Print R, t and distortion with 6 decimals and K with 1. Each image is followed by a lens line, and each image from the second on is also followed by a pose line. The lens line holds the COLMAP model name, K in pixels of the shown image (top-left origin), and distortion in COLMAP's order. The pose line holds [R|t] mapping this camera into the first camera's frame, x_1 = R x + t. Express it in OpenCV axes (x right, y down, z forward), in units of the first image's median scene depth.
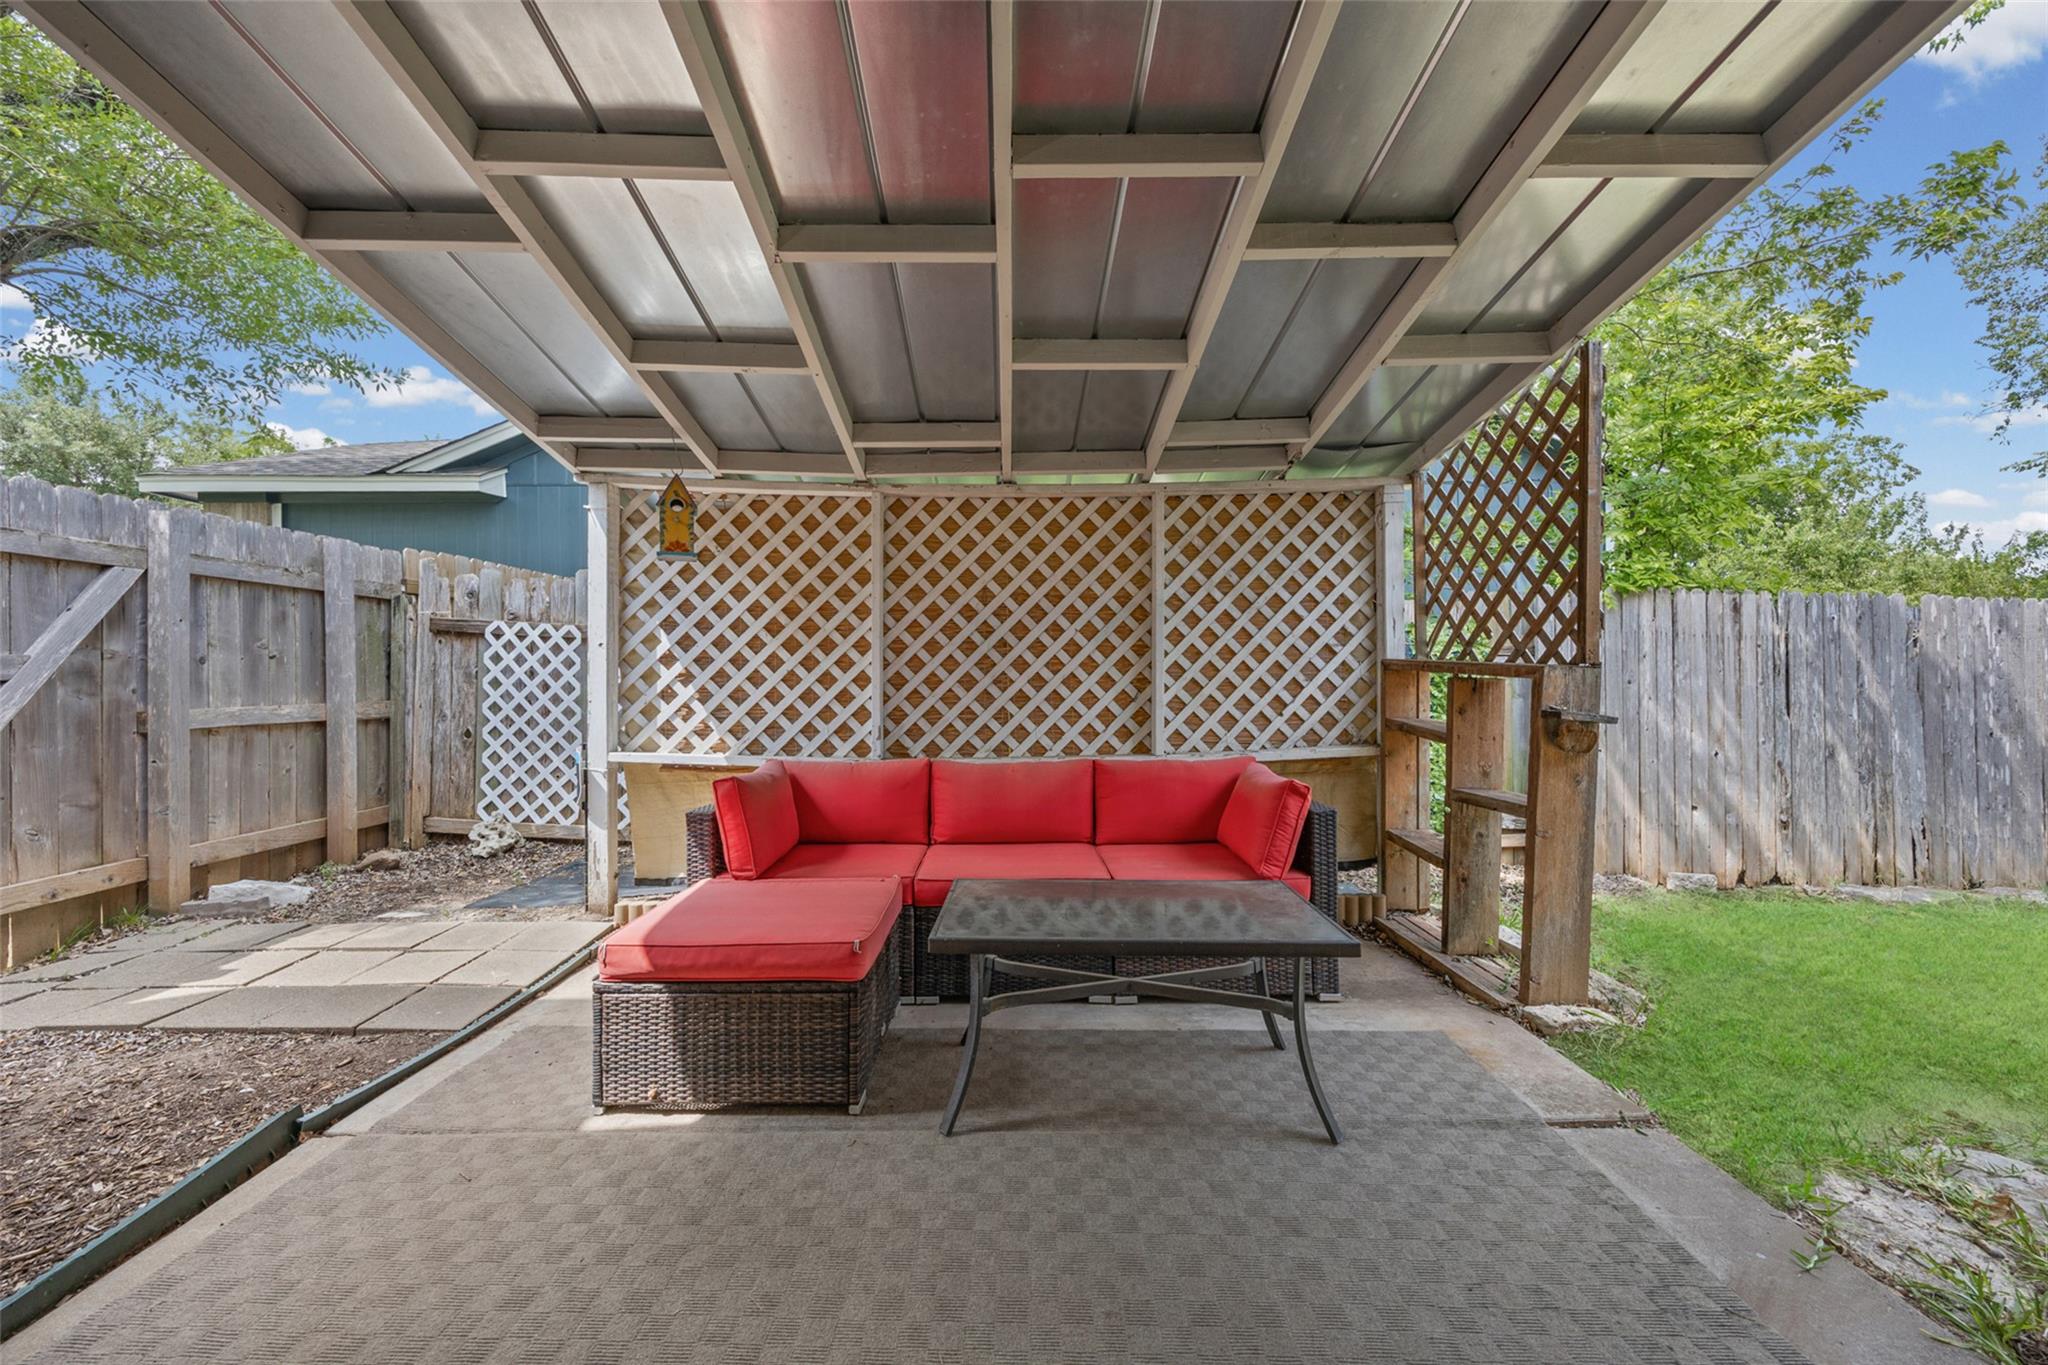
lens RADIAL K [[774.5, 0, 1019.7], [0, 774.5, 675.7], [0, 0, 1]] dist [-0.002377, 0.000153]
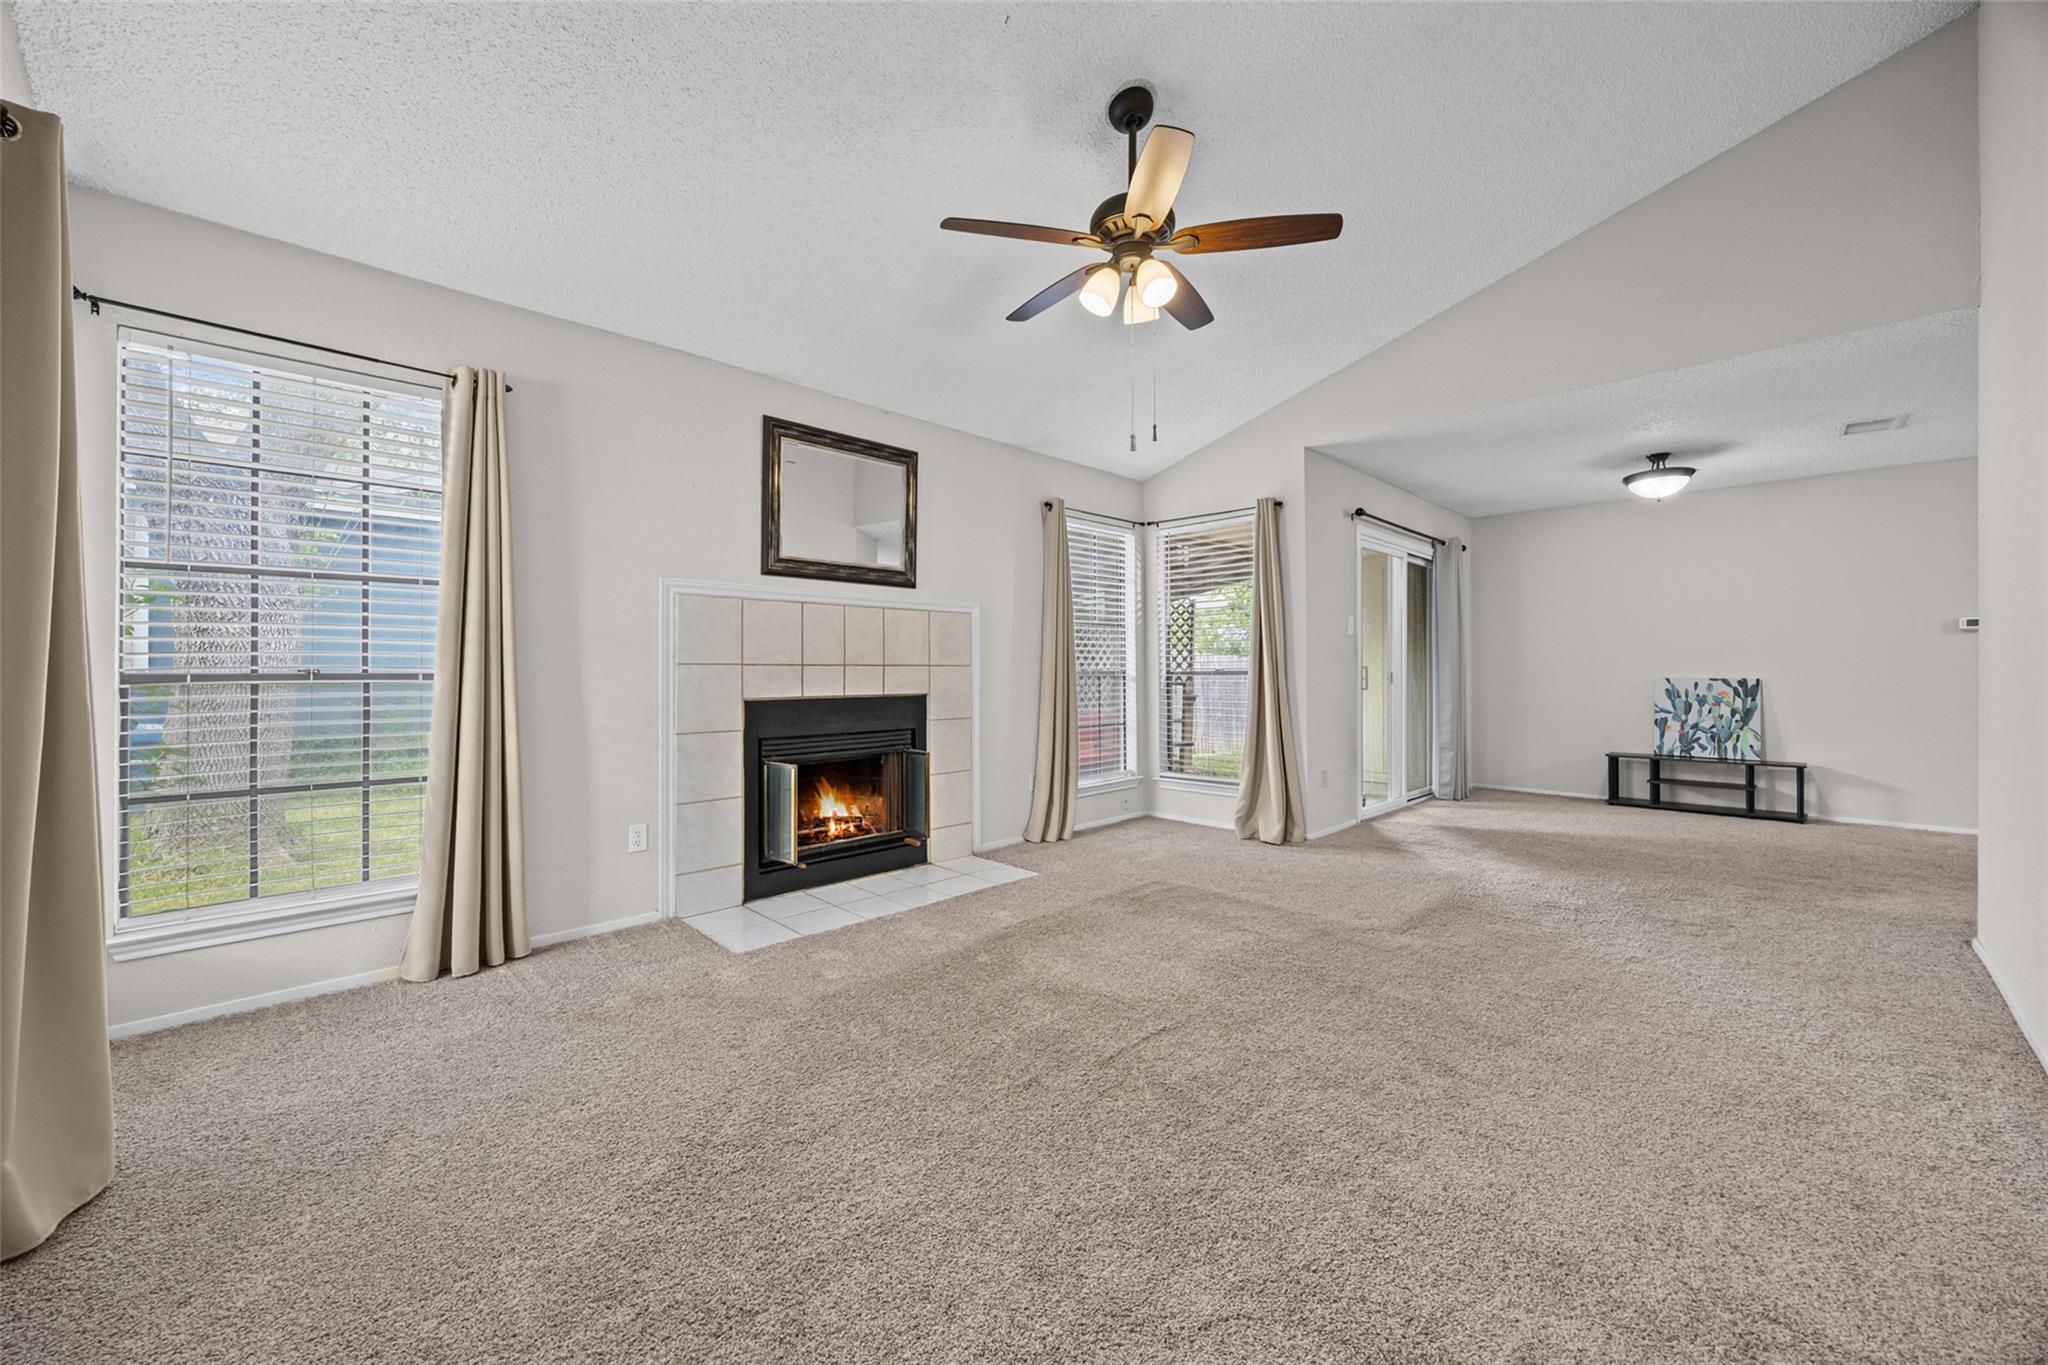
lens RADIAL K [[784.1, 0, 1042.7], [0, 784.1, 668.8], [0, 0, 1]] dist [0.009107, 0.000122]
pose [[0.711676, 0.006921, 0.702474, -1.824856], [-0.006236, 0.999974, -0.003534, -0.045767], [-0.702480, -0.001866, 0.711701, -0.902199]]
